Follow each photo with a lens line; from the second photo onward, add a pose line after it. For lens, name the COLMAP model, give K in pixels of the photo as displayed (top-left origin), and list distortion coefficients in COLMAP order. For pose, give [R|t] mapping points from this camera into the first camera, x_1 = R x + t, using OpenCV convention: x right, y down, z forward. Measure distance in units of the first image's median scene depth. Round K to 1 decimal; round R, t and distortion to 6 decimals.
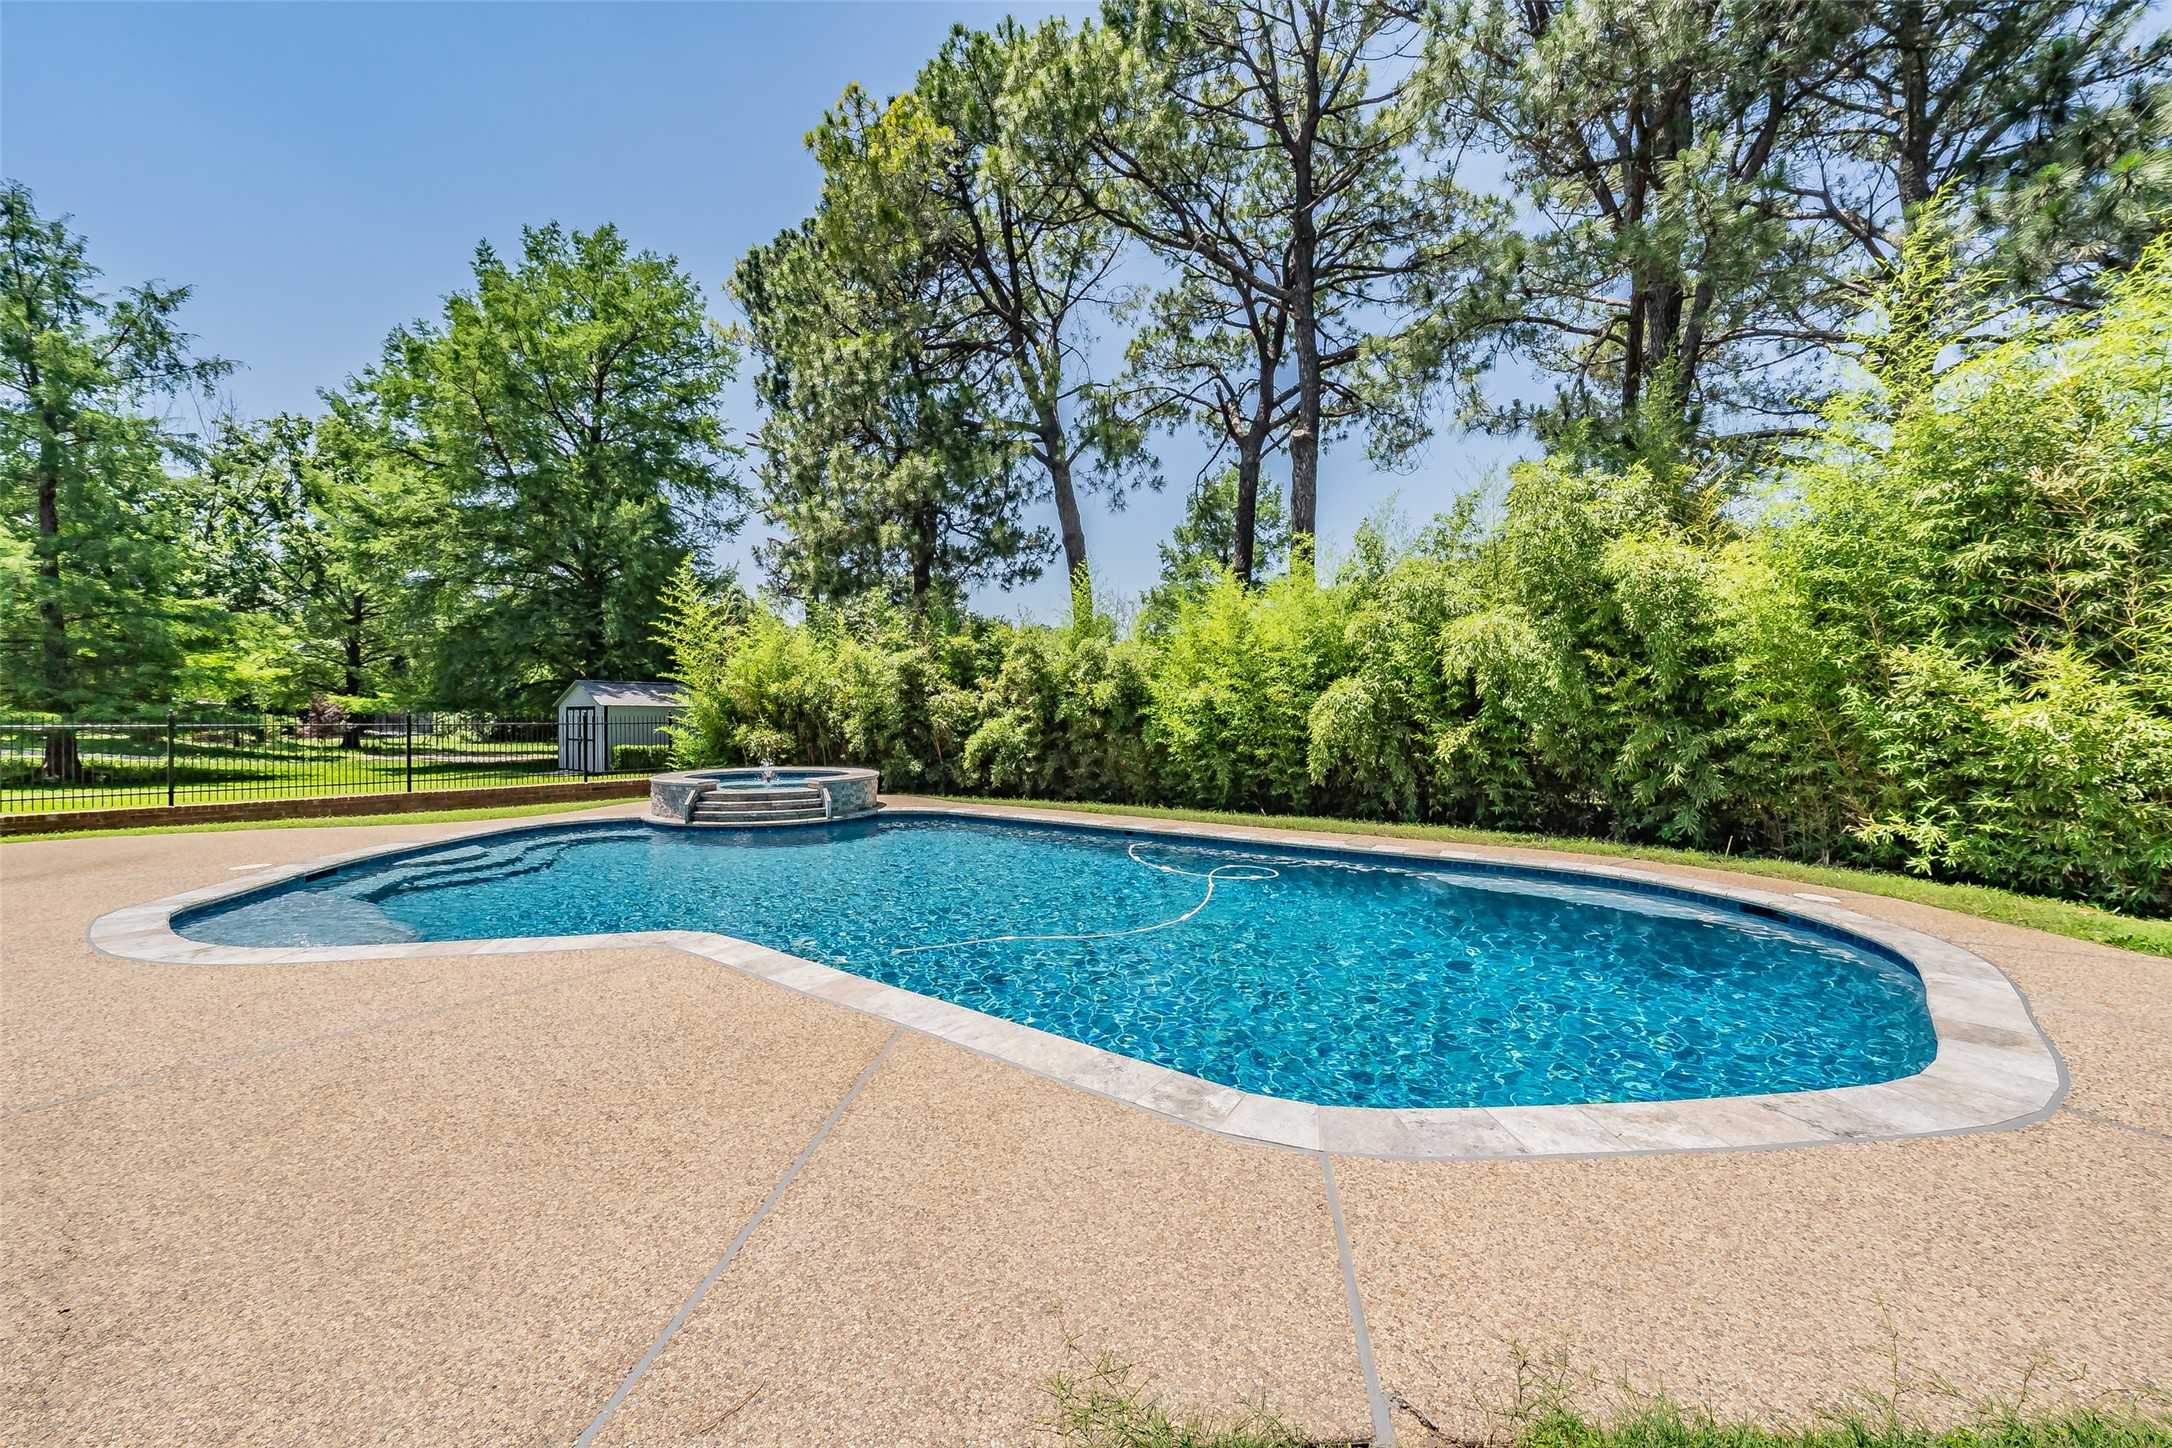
lens RADIAL K [[834.9, 0, 1087.9], [0, 834.9, 719.1], [0, 0, 1]] dist [-0.004064, -0.000126]
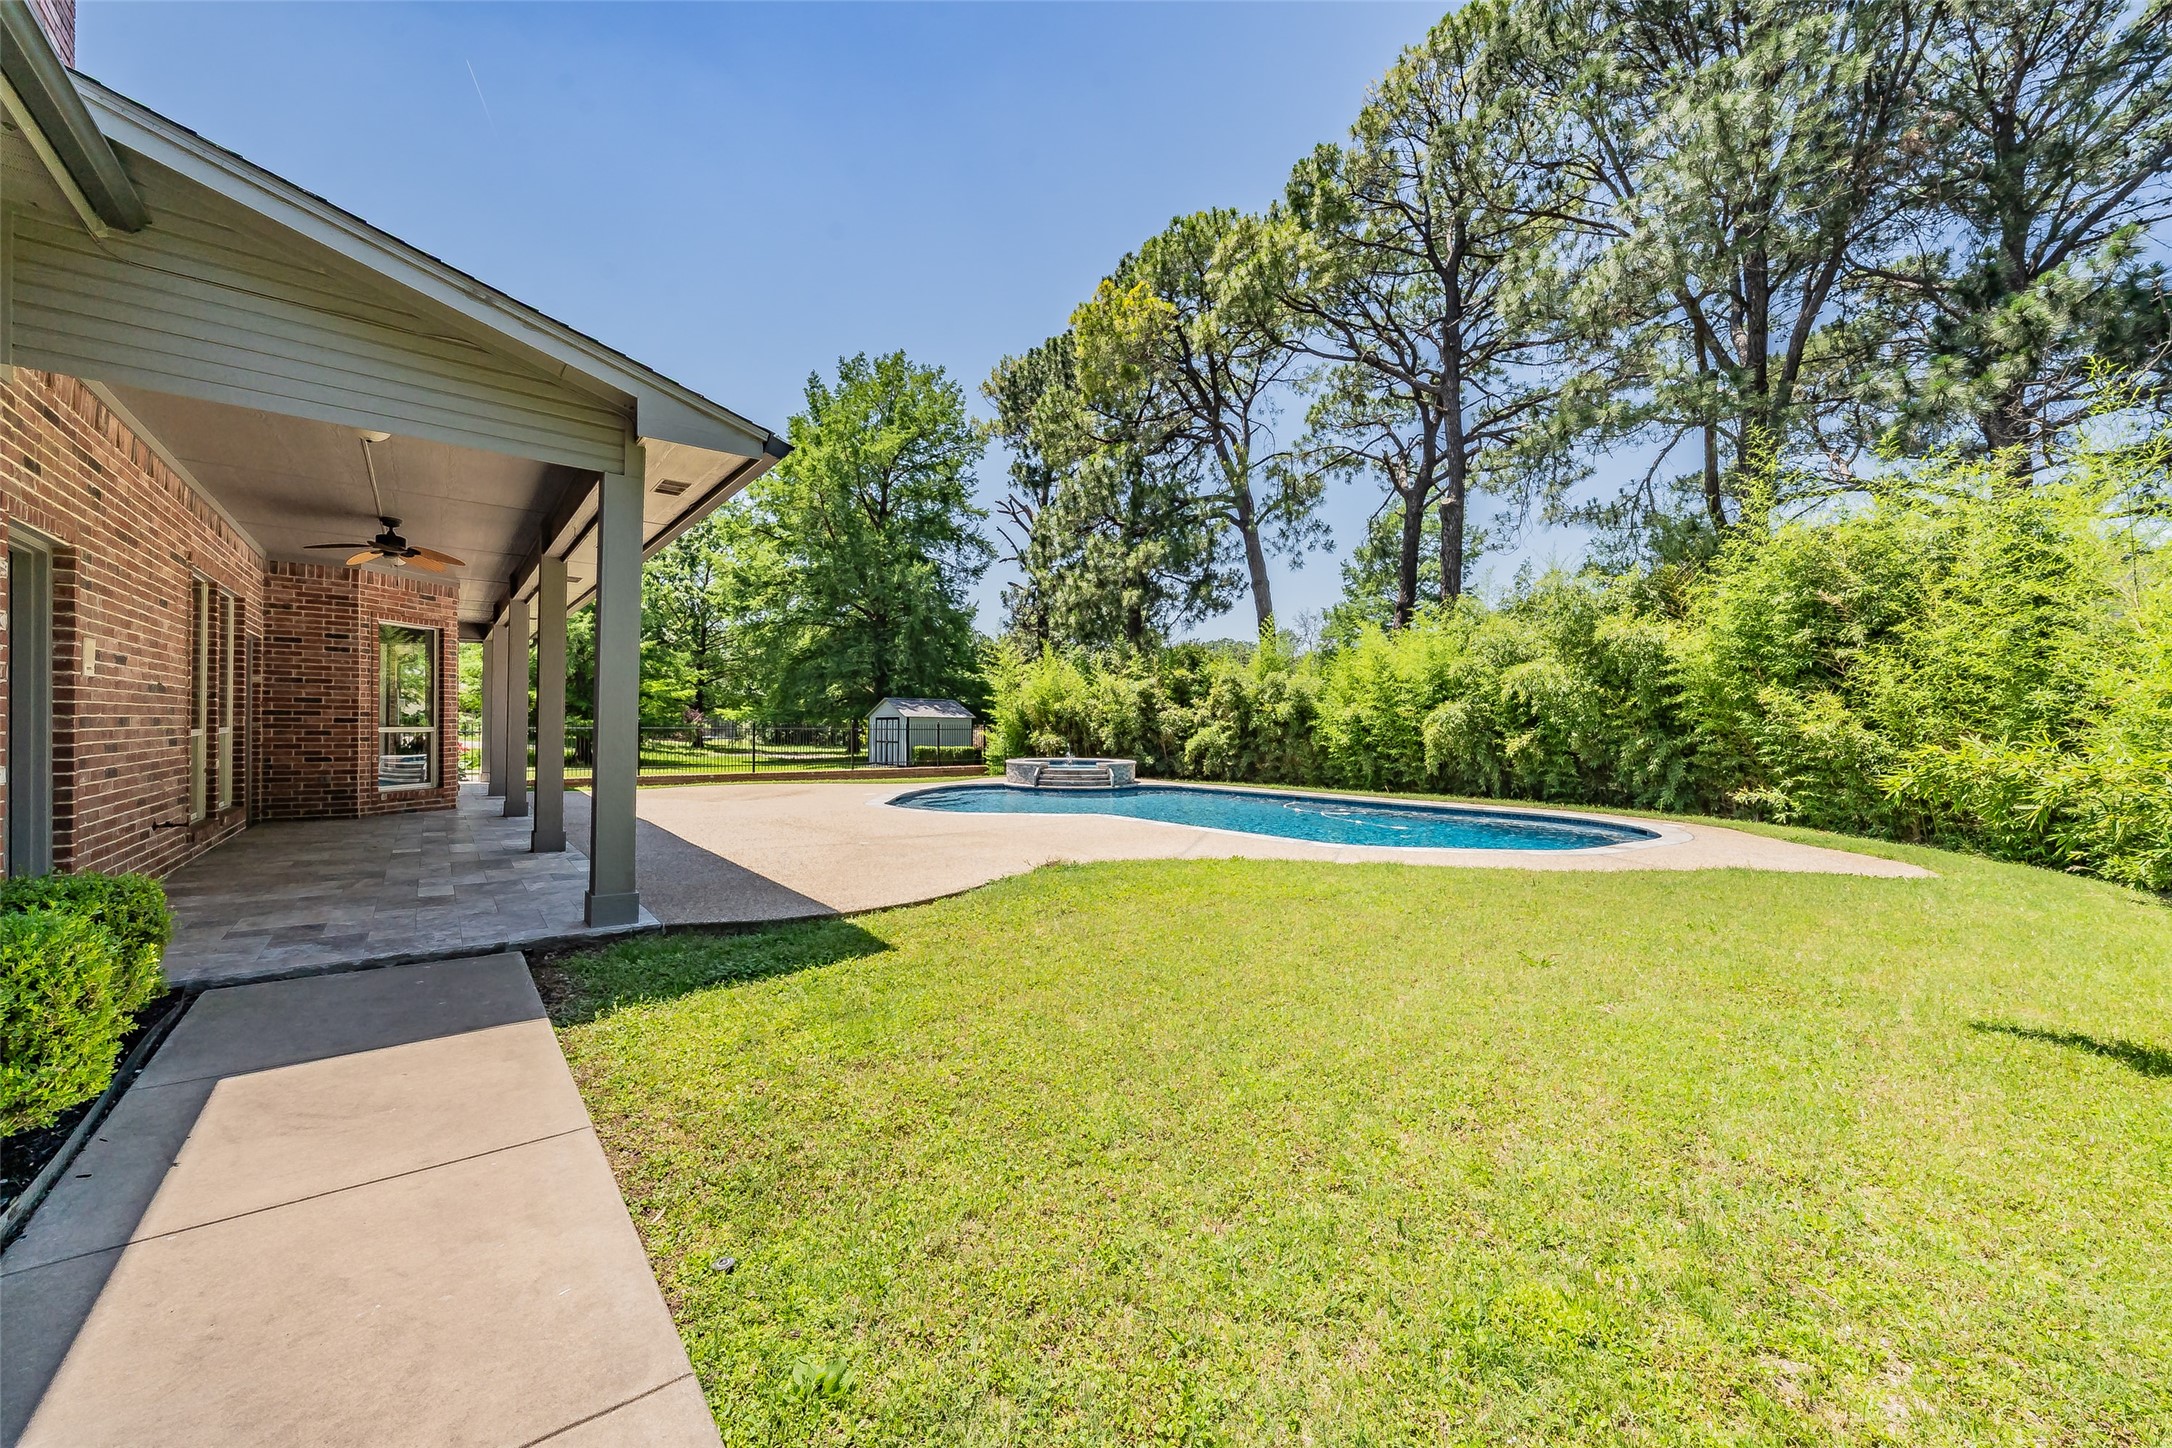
lens RADIAL K [[834.9, 0, 1075.0], [0, 834.9, 727.7], [0, 0, 1]] dist [-0.004064, -0.000126]
pose [[0.973800, 0.007012, -0.227298, -0.003628], [-0.007588, 0.999970, -0.001663, 0.003529], [0.227280, 0.003344, 0.973824, -0.437170]]
